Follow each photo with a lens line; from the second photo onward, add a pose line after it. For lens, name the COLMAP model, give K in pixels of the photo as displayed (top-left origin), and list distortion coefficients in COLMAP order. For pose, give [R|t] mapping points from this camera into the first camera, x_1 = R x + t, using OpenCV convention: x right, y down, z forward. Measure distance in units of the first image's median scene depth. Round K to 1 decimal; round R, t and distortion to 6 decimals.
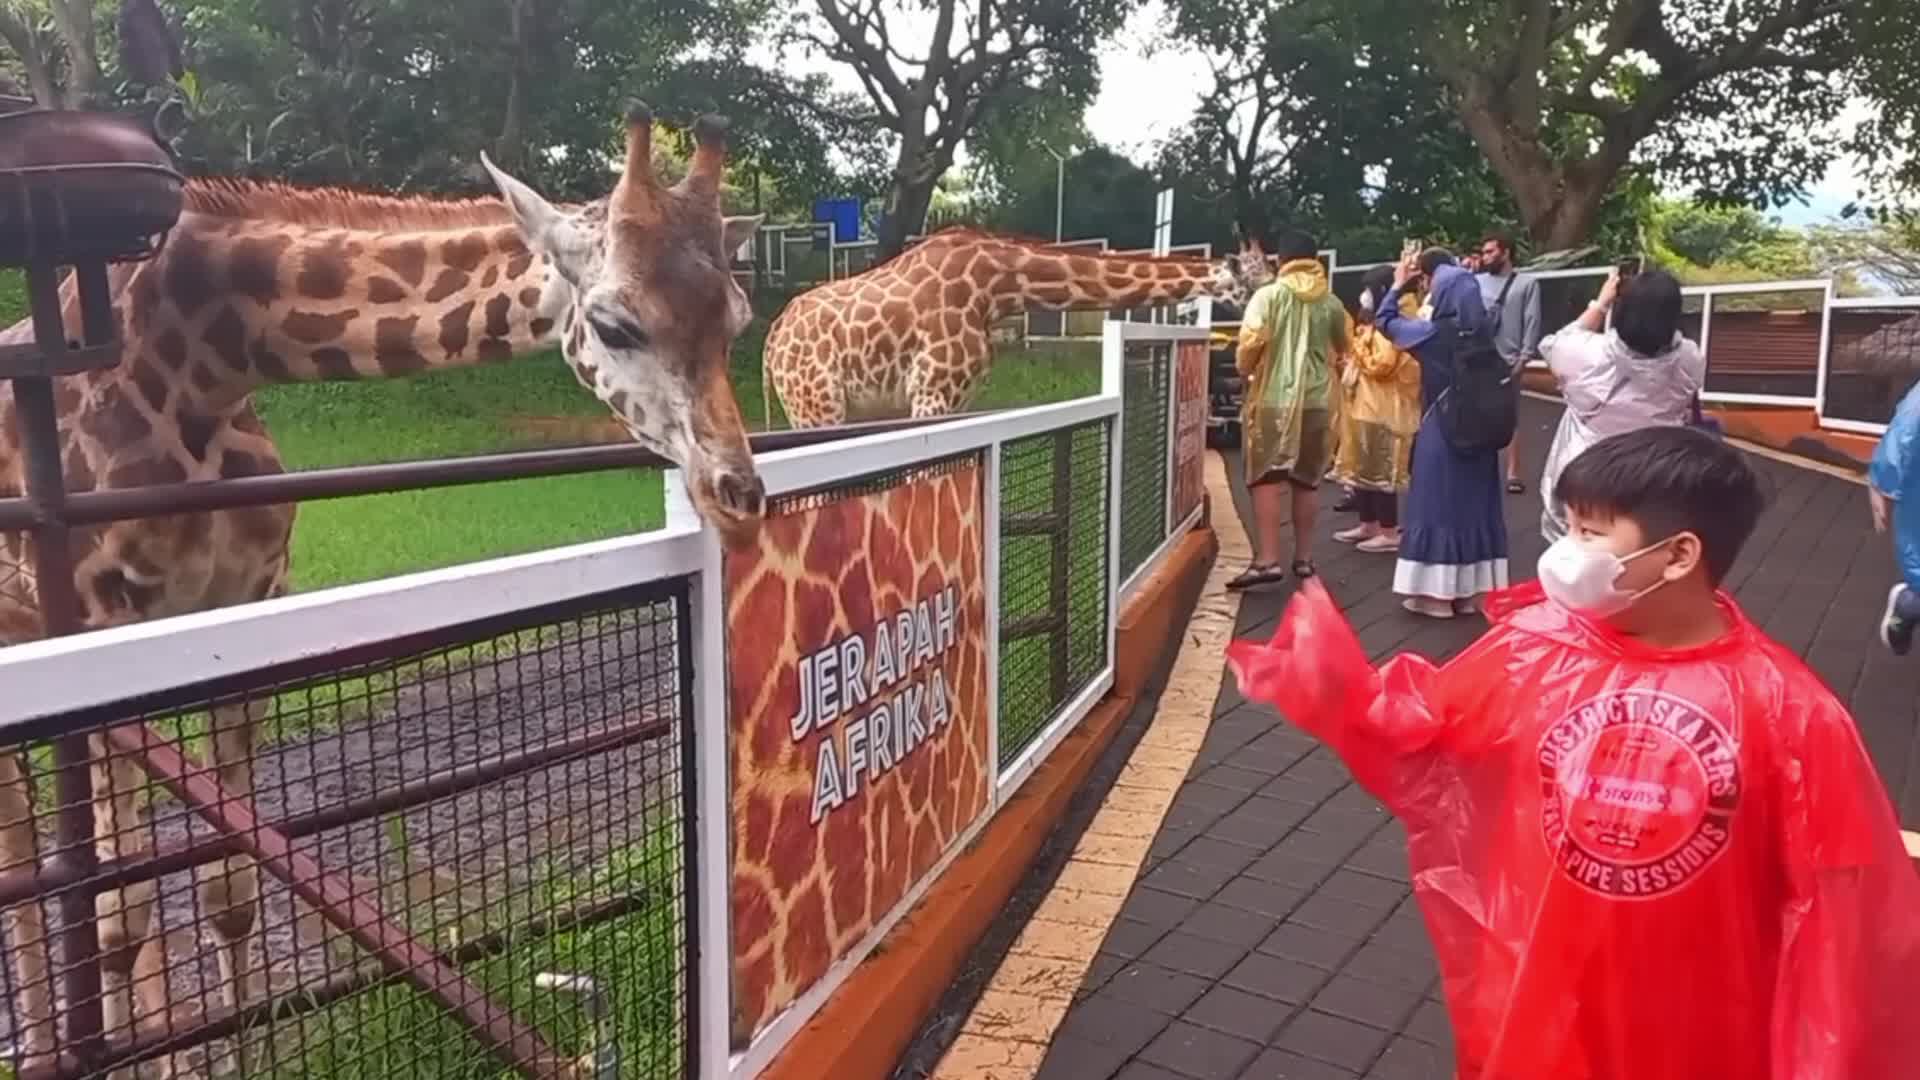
lens RADIAL K [[1361.9, 0, 981.9], [0, 1361.9, 540.4], [0, 0, 1]] dist [0.100322, -0.117865]
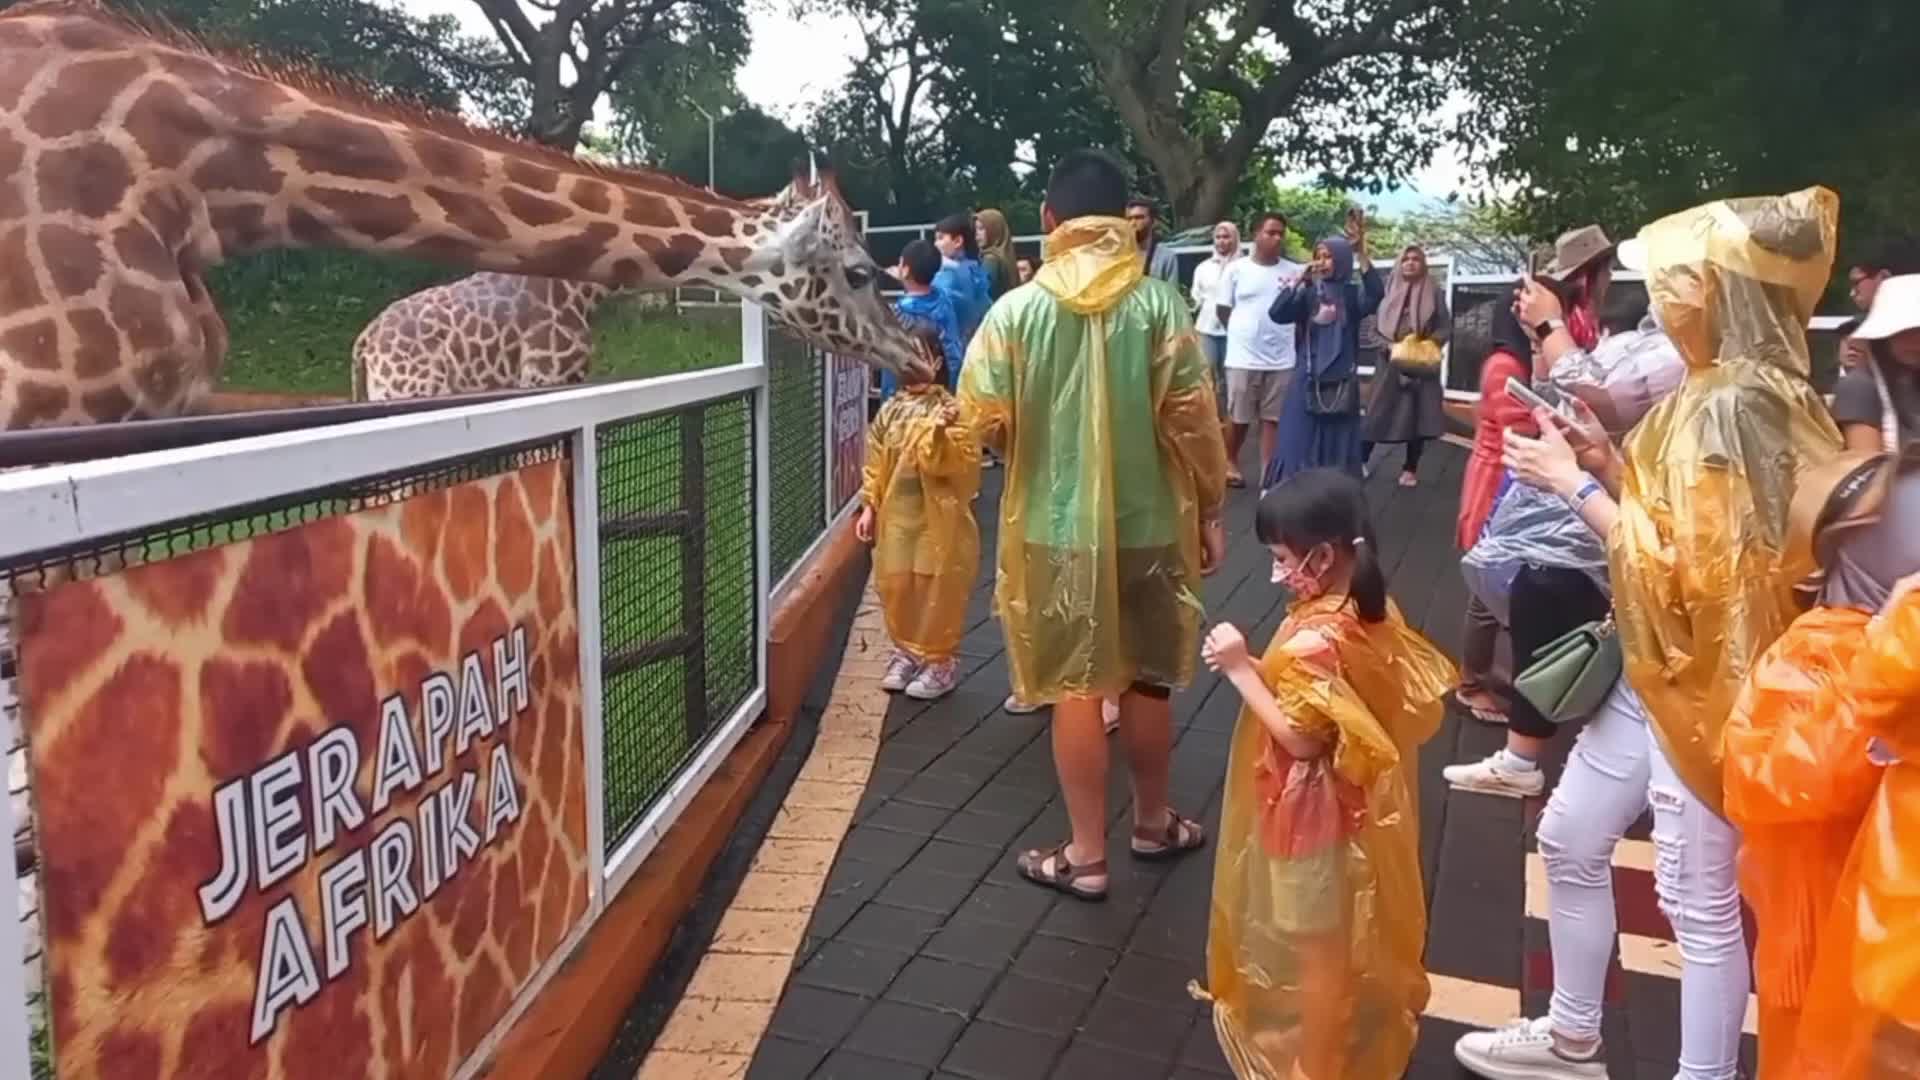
lens RADIAL K [[1361.9, 0, 981.9], [0, 1361.9, 540.4], [0, 0, 1]] dist [0.100322, -0.117865]
pose [[0.970362, -0.026770, 0.240169, 0.023109], [0.021581, 0.999474, 0.024209, -0.013891], [-0.240691, -0.018308, 0.970429, 0.132587]]
